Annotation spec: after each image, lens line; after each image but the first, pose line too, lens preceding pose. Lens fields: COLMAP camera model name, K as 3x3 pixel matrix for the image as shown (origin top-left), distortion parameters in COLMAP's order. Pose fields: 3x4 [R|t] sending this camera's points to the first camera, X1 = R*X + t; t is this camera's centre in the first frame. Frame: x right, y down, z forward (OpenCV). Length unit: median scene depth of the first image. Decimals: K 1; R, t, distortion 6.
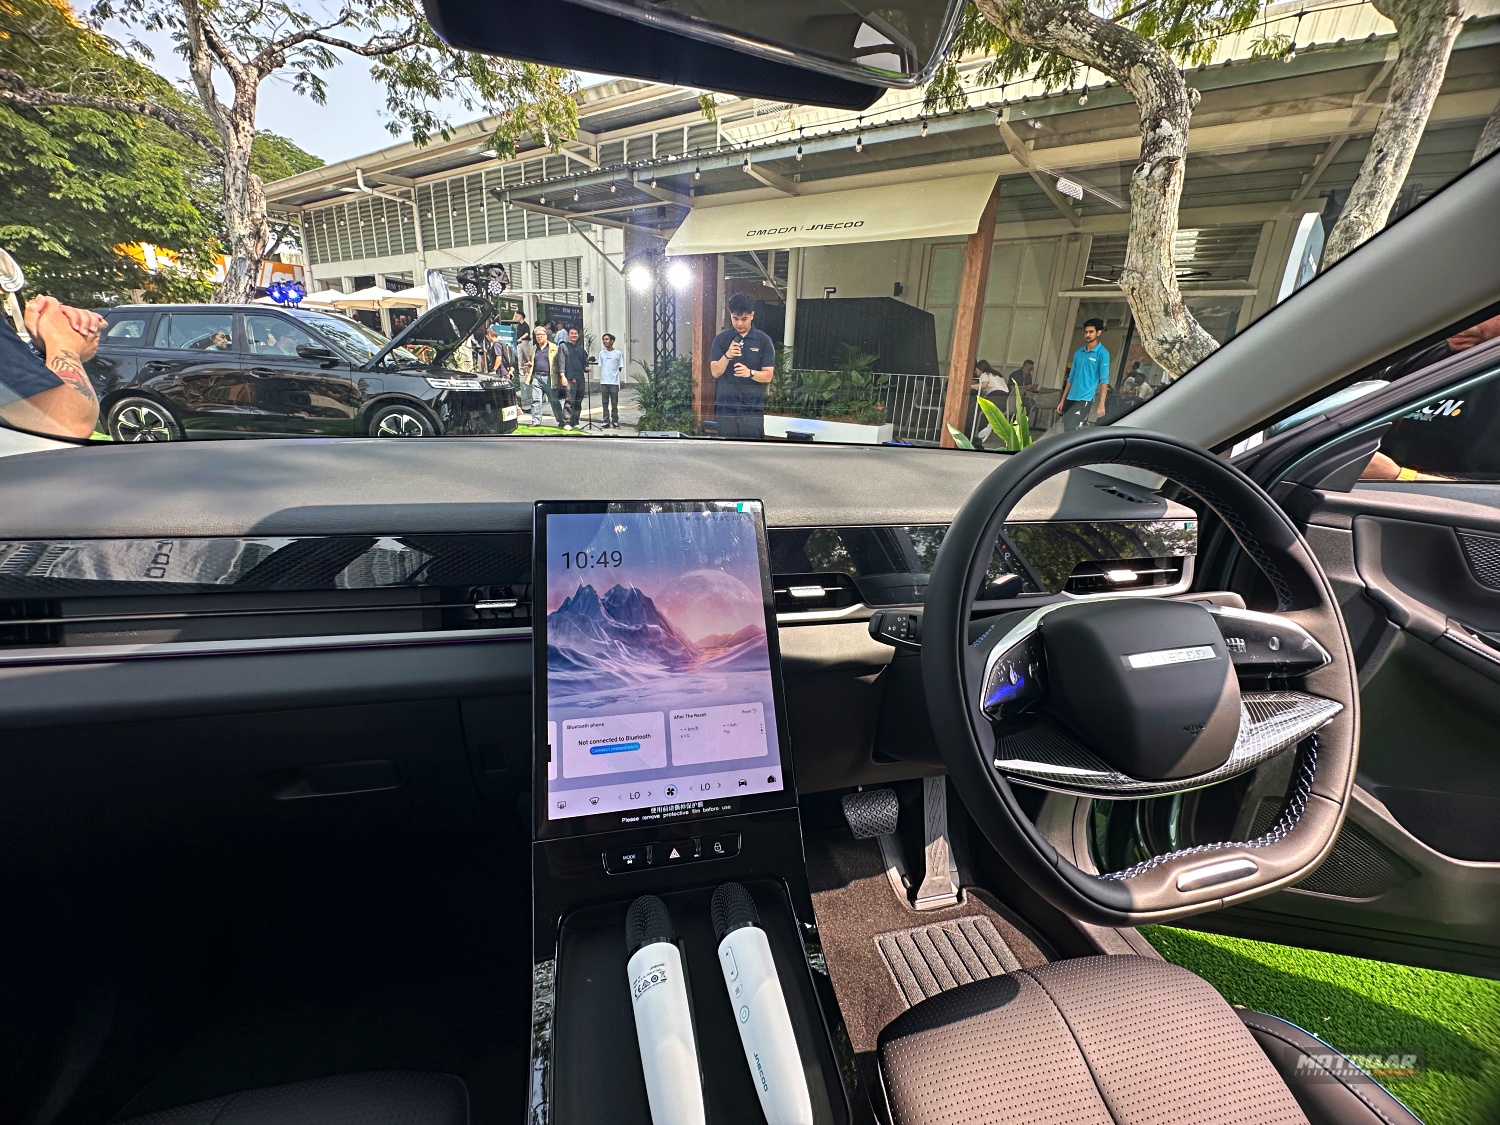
lens RADIAL K [[600.3, 0, 750.0], [0, 600.3, 560.5], [0, 0, 1]] dist [-0.002899, 0.000618]
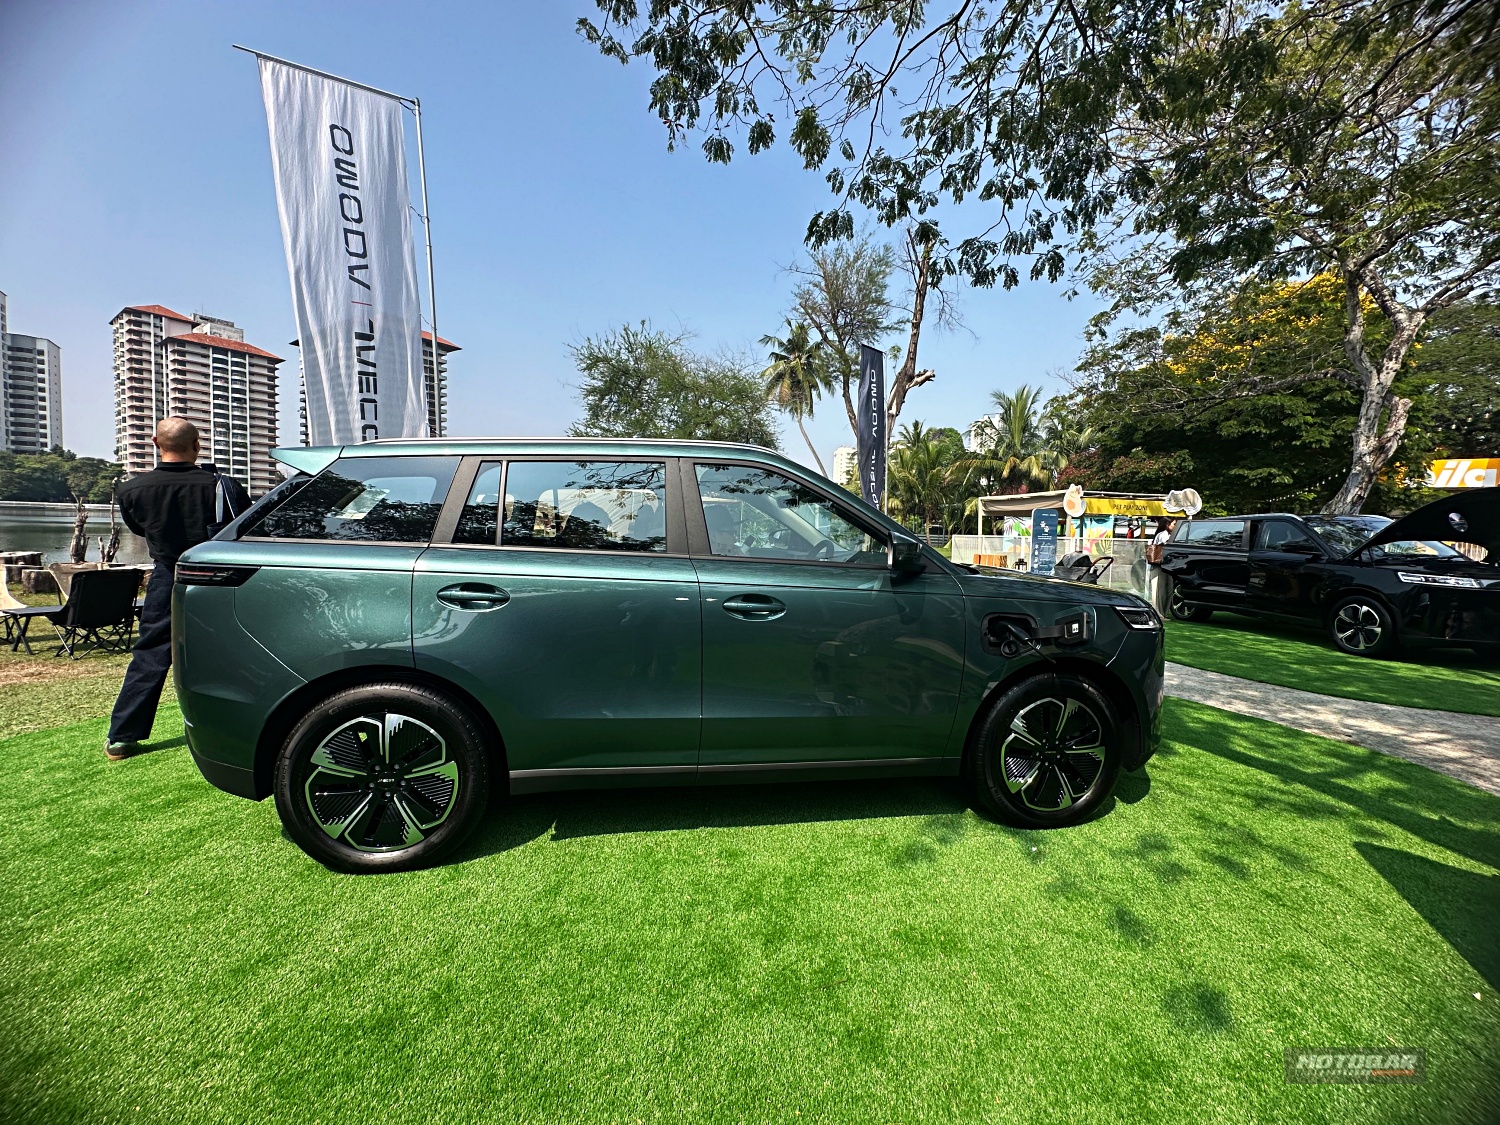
lens RADIAL K [[600.3, 0, 753.7], [0, 600.3, 565.5], [0, 0, 1]] dist [-0.002899, 0.000618]
pose [[-0.065049, 0.018291, -0.997714, 4.226090], [-0.336168, 0.940987, 0.039169, 0.017059], [0.939553, 0.337948, -0.055061, 0.511459]]
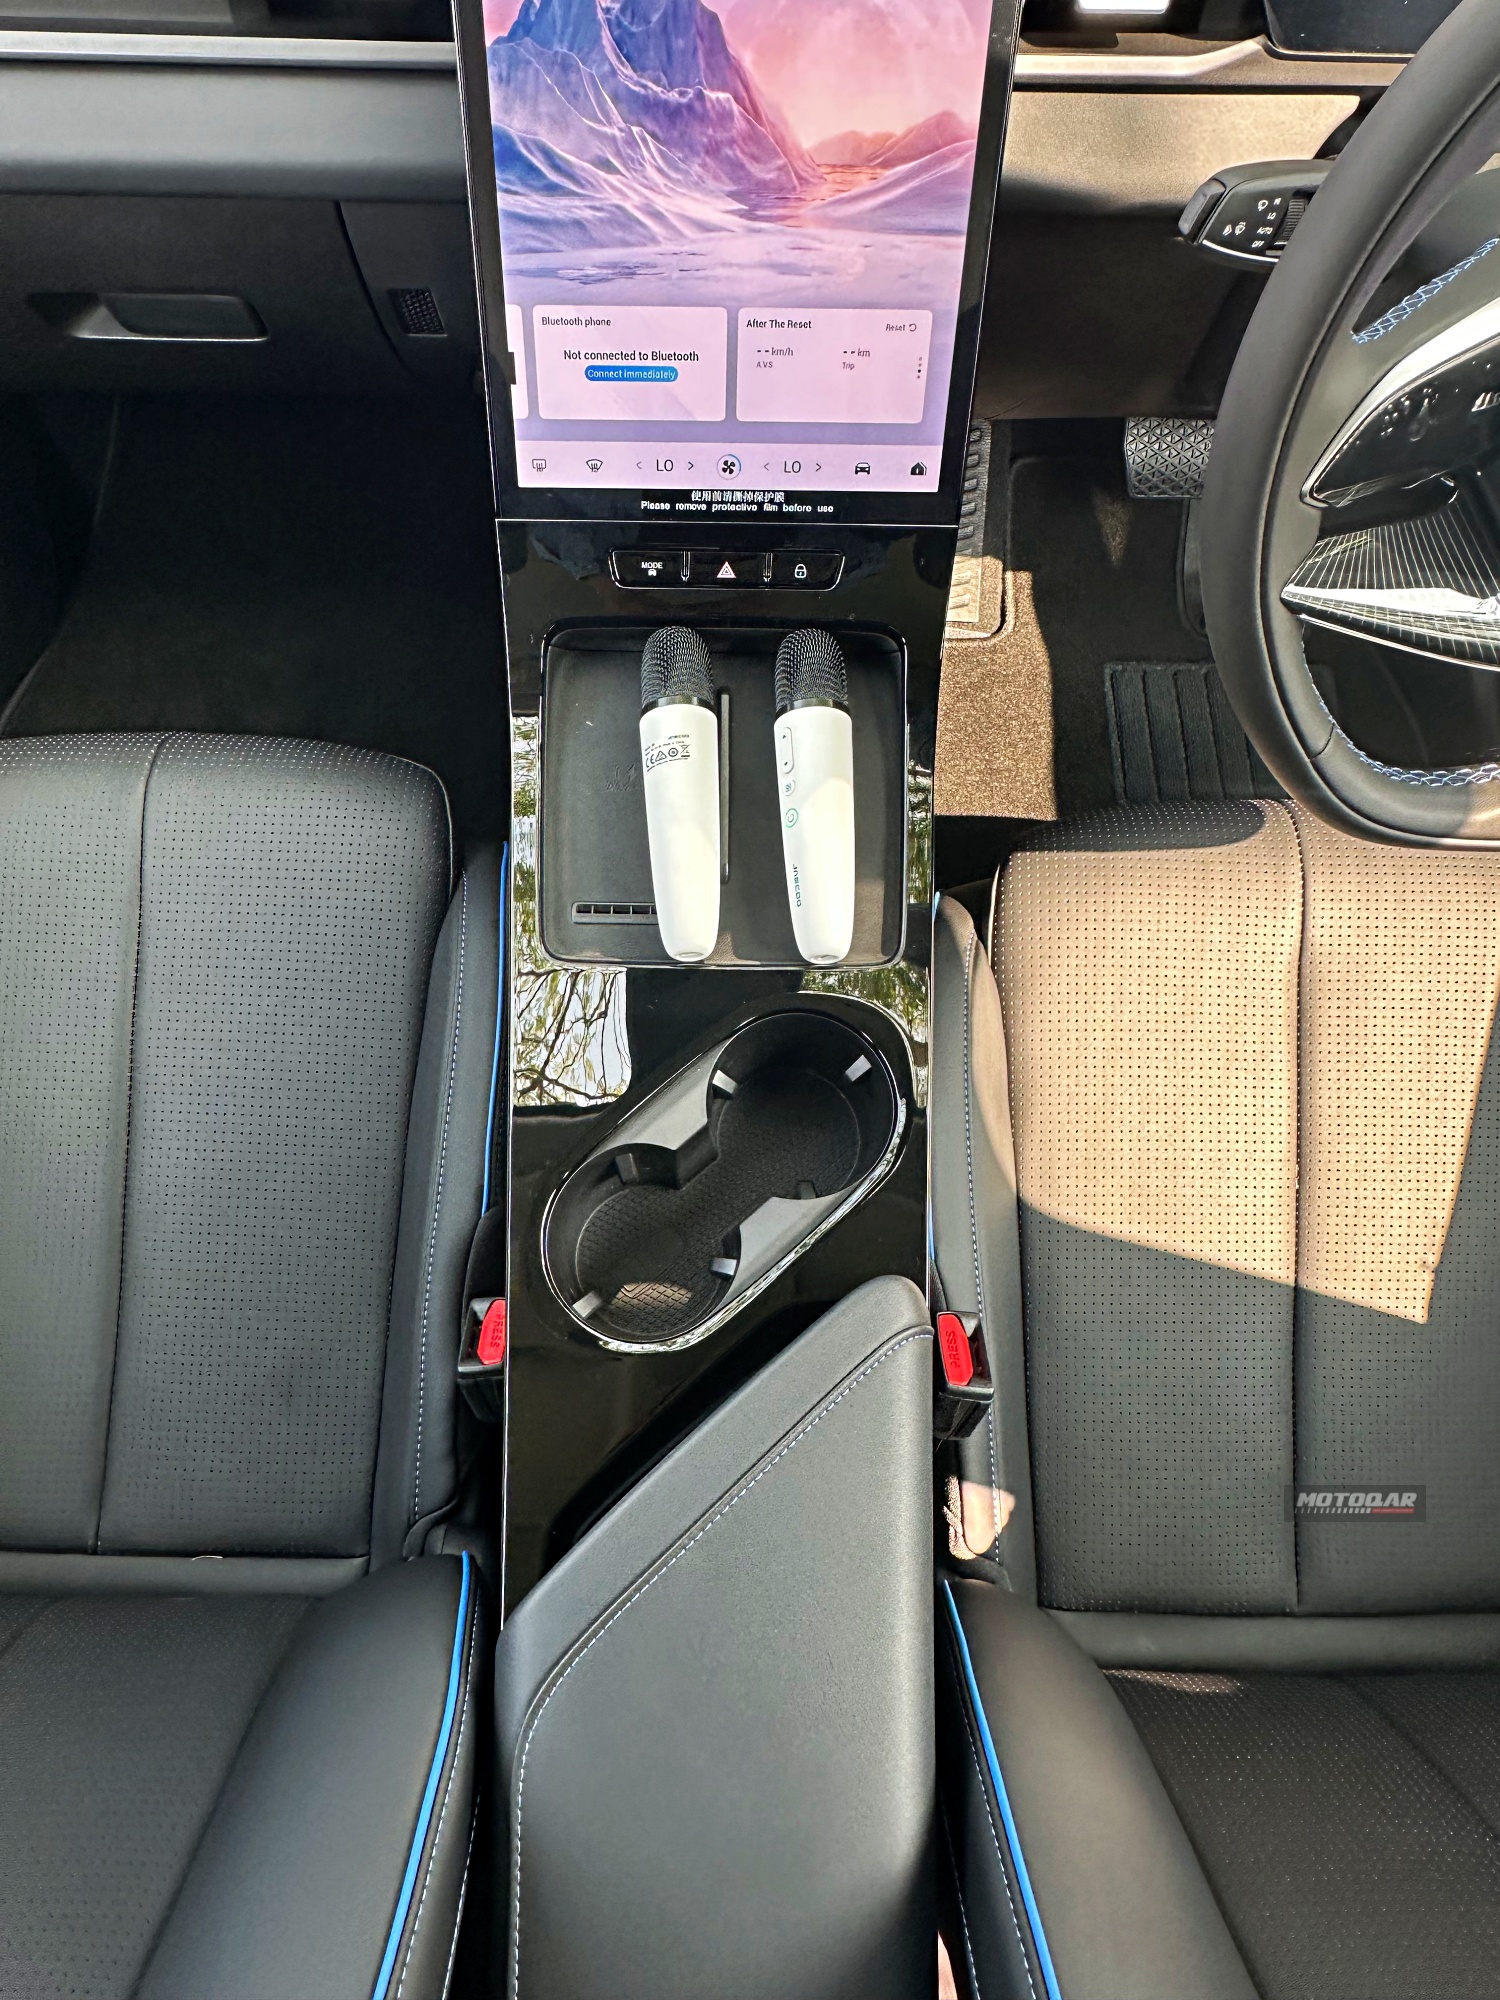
lens RADIAL K [[1280.0, 0, 708.9], [0, 1280.0, 980.3], [0, 0, 1]] dist [-0.006066, 0.006432]
pose [[0.968960, 0.220178, -0.112421, 0.058796], [-0.042594, 0.596627, 0.801388, -0.186956], [0.243522, -0.771724, 0.587486, -0.039323]]
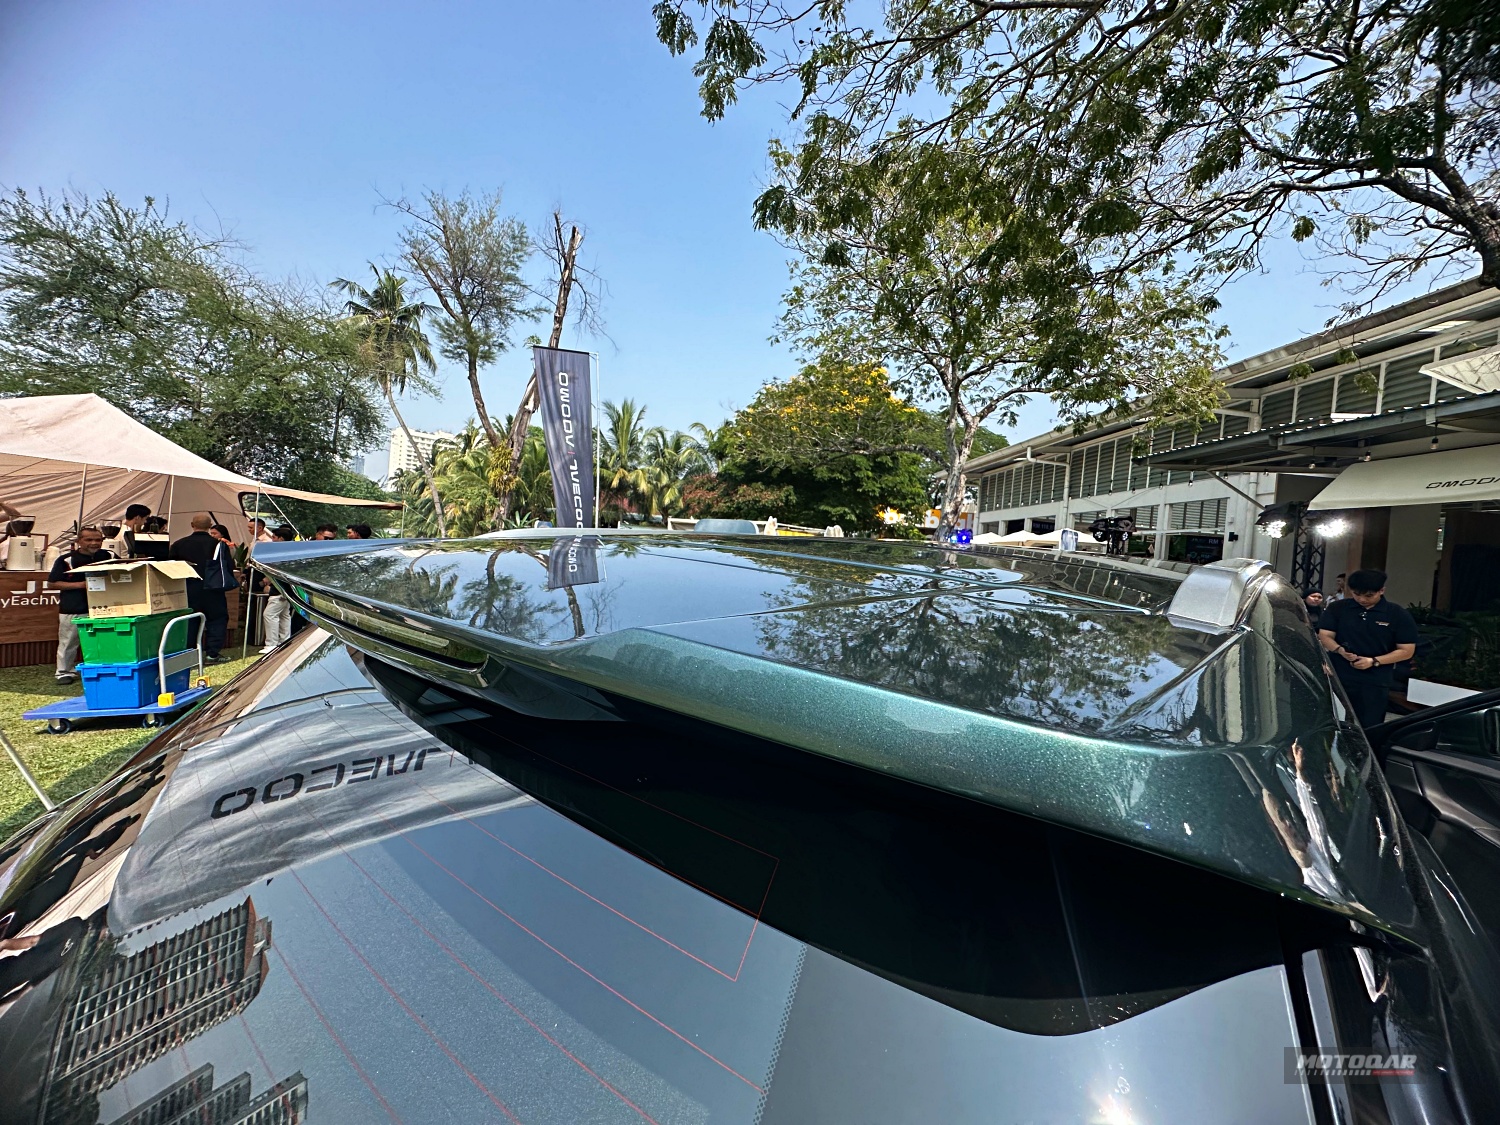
lens RADIAL K [[600.3, 0, 746.2], [0, 600.3, 562.6], [0, 0, 1]] dist [-0.002899, 0.000618]
pose [[0.581107, 0.021499, -0.813543, 1.462841], [-0.300002, 0.934910, -0.189582, 0.428260], [0.756514, 0.354232, 0.549732, -2.467131]]
